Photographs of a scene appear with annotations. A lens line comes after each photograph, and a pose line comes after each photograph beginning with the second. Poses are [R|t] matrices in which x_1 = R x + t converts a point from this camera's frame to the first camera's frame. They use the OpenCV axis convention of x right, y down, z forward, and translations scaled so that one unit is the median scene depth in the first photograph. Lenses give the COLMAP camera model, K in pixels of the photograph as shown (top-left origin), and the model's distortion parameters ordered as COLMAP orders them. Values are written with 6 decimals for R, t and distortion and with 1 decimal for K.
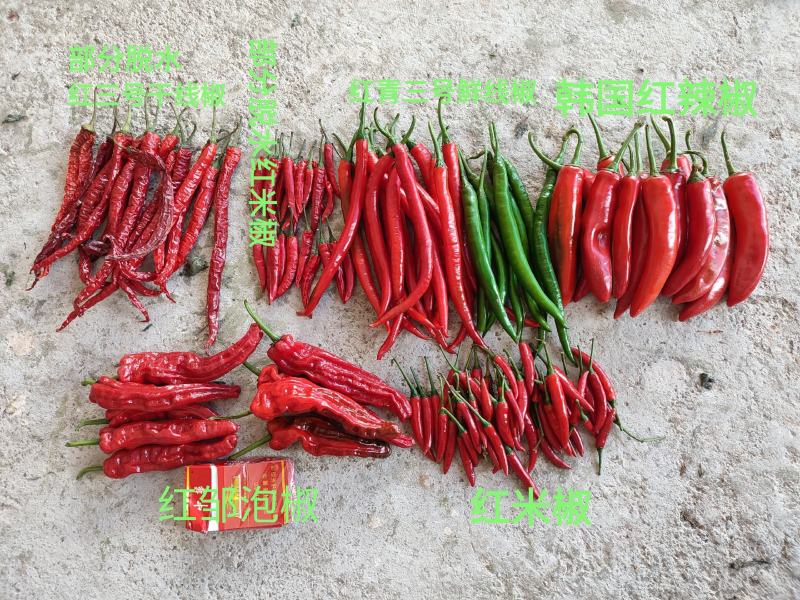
lens RADIAL K [[553.3, 0, 400.0], [0, 553.3, 300.0], [0, 0, 1]] dist [0.003251, -0.003036]
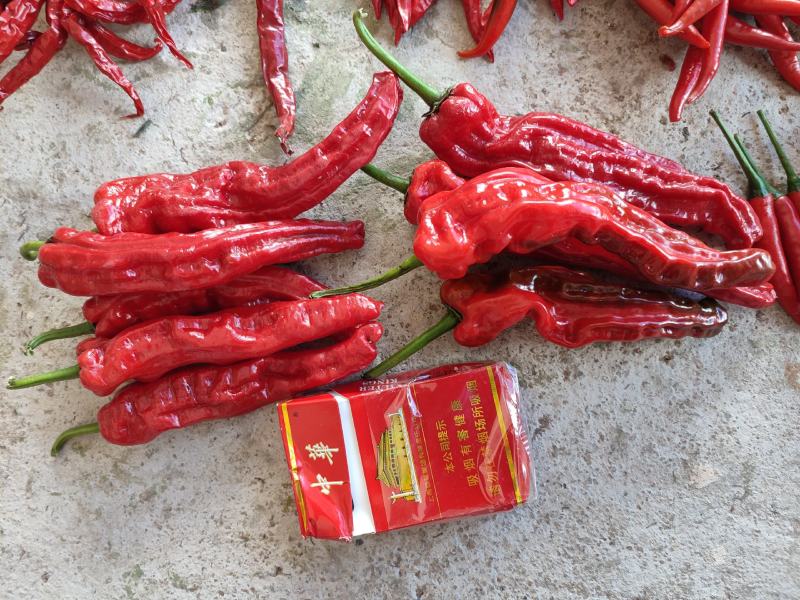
lens RADIAL K [[563.2, 0, 400.0], [0, 563.2, 300.0], [0, 0, 1]] dist [-0.010714, -0.004225]
pose [[0.993028, -0.114938, -0.026173, -0.261695], [0.117365, 0.984746, 0.128457, 0.167977], [0.011009, -0.130633, 0.991370, 0.549316]]
